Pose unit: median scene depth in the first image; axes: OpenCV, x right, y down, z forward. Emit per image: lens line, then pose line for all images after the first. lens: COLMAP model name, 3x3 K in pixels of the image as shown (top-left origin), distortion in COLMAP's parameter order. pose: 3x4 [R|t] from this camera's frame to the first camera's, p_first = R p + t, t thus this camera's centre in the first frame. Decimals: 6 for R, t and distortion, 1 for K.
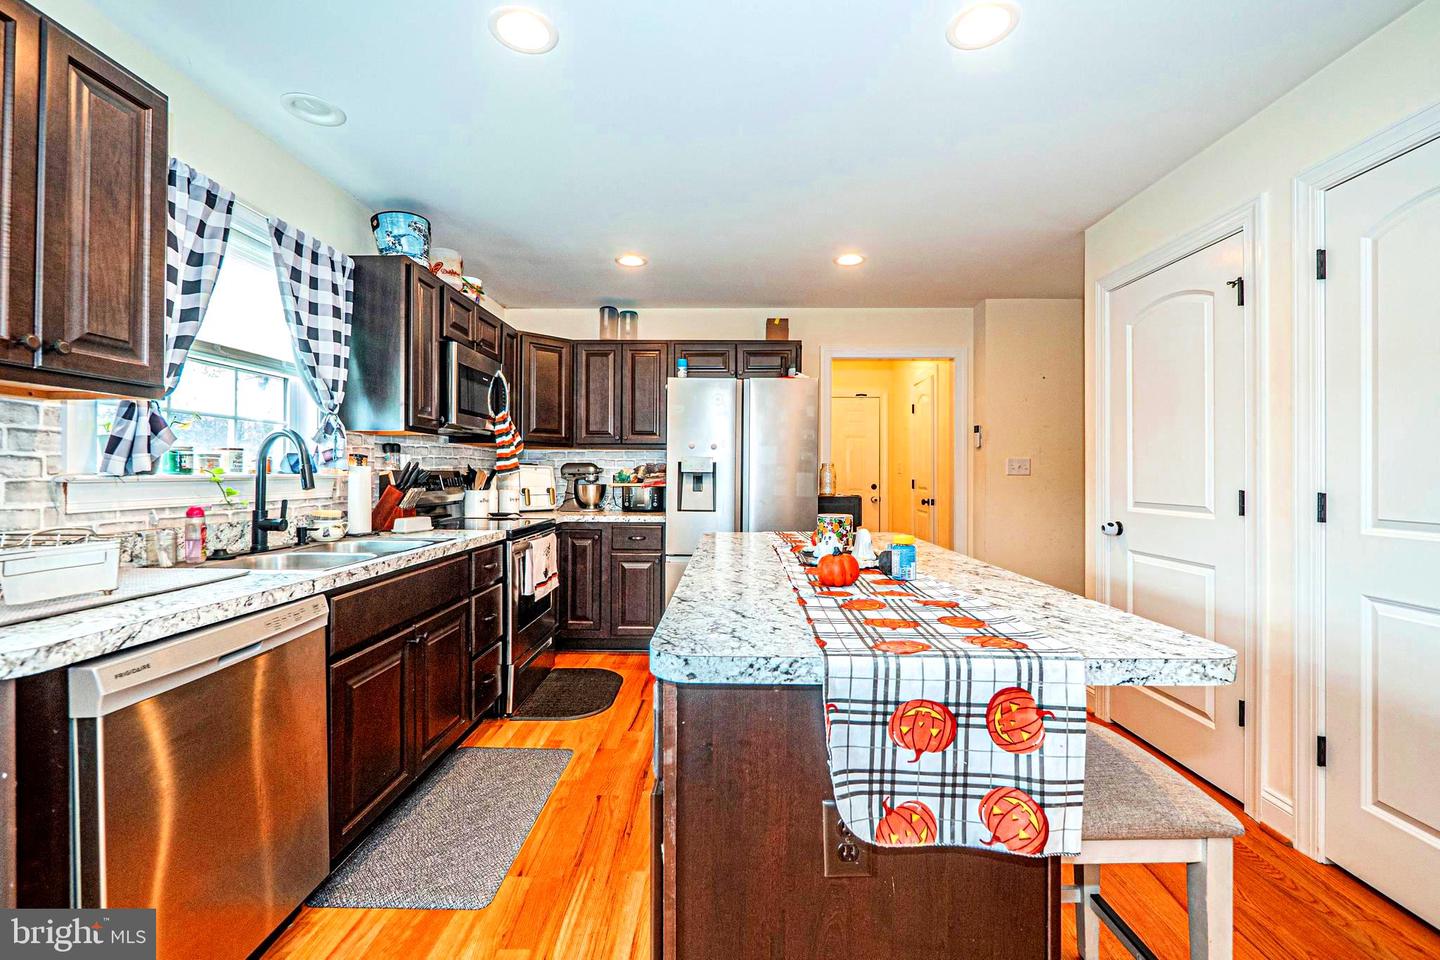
lens RADIAL K [[607.8, 0, 723.0], [0, 607.8, 475.5], [0, 0, 1]] dist [-0.008804, 0.001908]
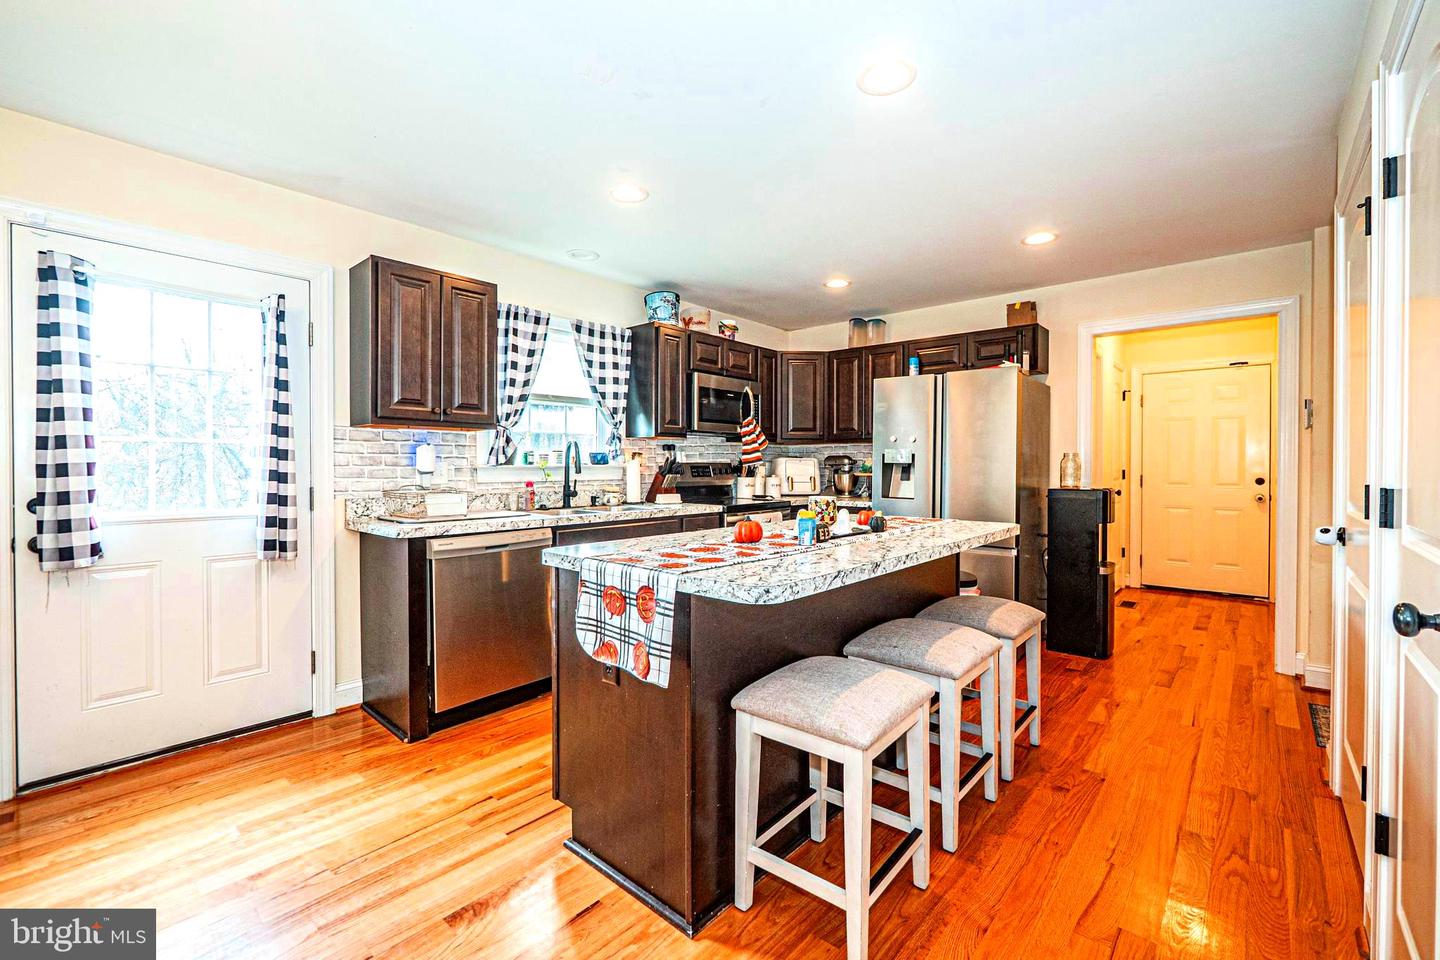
lens RADIAL K [[607.8, 0, 718.5], [0, 607.8, 476.5], [0, 0, 1]] dist [-0.008804, 0.001908]
pose [[0.760948, 0.011518, -0.648710, 0.628932], [-0.001521, 0.999871, 0.015969, 0.002496], [0.648811, -0.011165, 0.760868, -0.068144]]
